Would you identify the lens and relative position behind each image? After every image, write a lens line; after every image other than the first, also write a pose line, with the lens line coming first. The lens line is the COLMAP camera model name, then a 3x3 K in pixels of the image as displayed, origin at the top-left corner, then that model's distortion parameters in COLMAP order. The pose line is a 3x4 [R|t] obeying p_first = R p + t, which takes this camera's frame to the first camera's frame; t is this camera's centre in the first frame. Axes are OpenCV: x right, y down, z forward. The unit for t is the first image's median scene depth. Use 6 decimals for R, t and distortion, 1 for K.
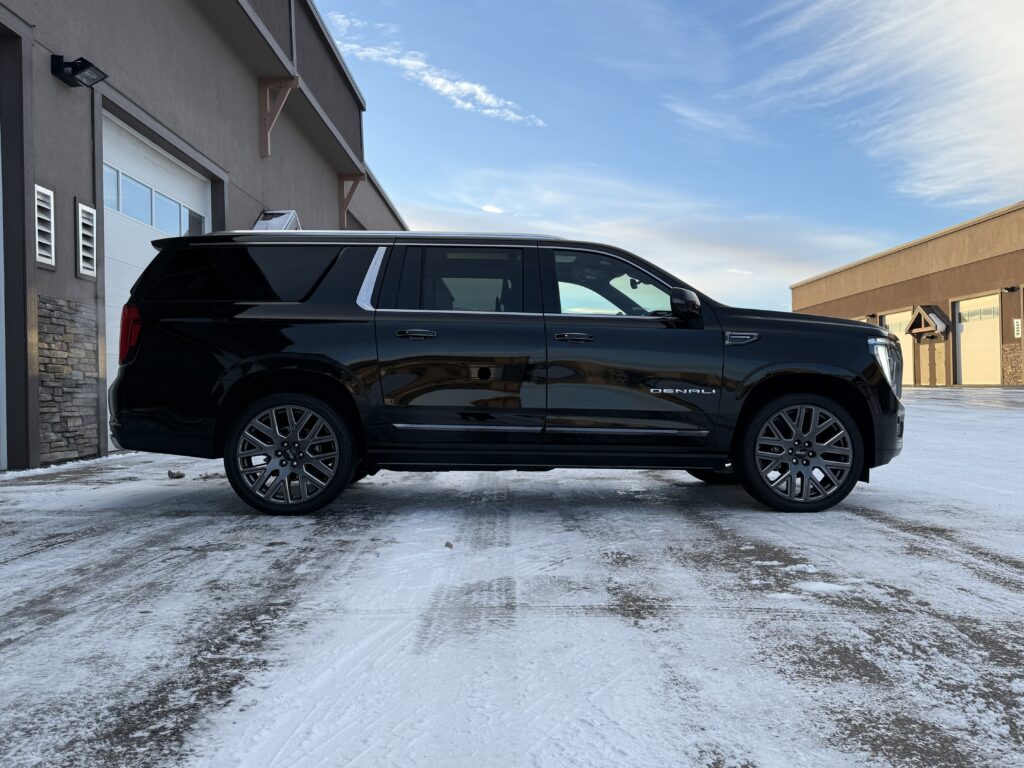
lens RADIAL K [[836.5, 0, 511.6], [0, 836.5, 382.7], [0, 0, 1]] dist [0.011059, 0.000878]
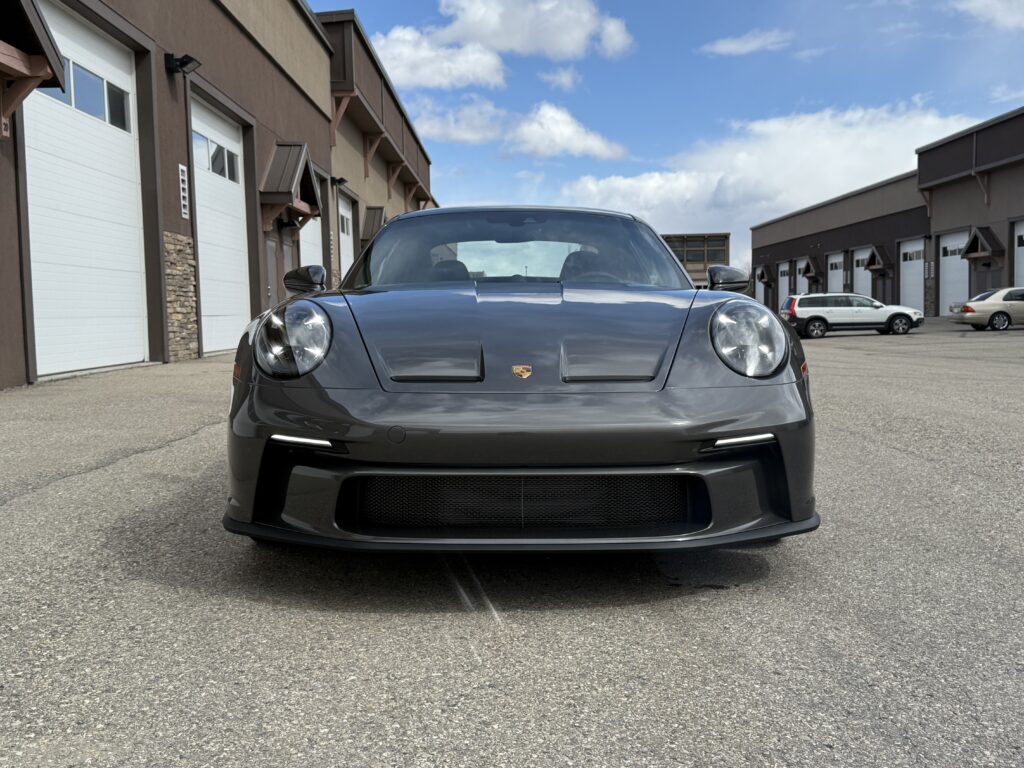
lens RADIAL K [[1113.0, 0, 503.7], [0, 1113.0, 387.9], [0, 0, 1]] dist [-0.009433, 0.000000]
pose [[0.999787, 0.020538, -0.002221, 0.002820], [-0.020314, 0.996975, 0.075017, -0.004823], [0.003755, -0.074956, 0.997180, -0.752159]]
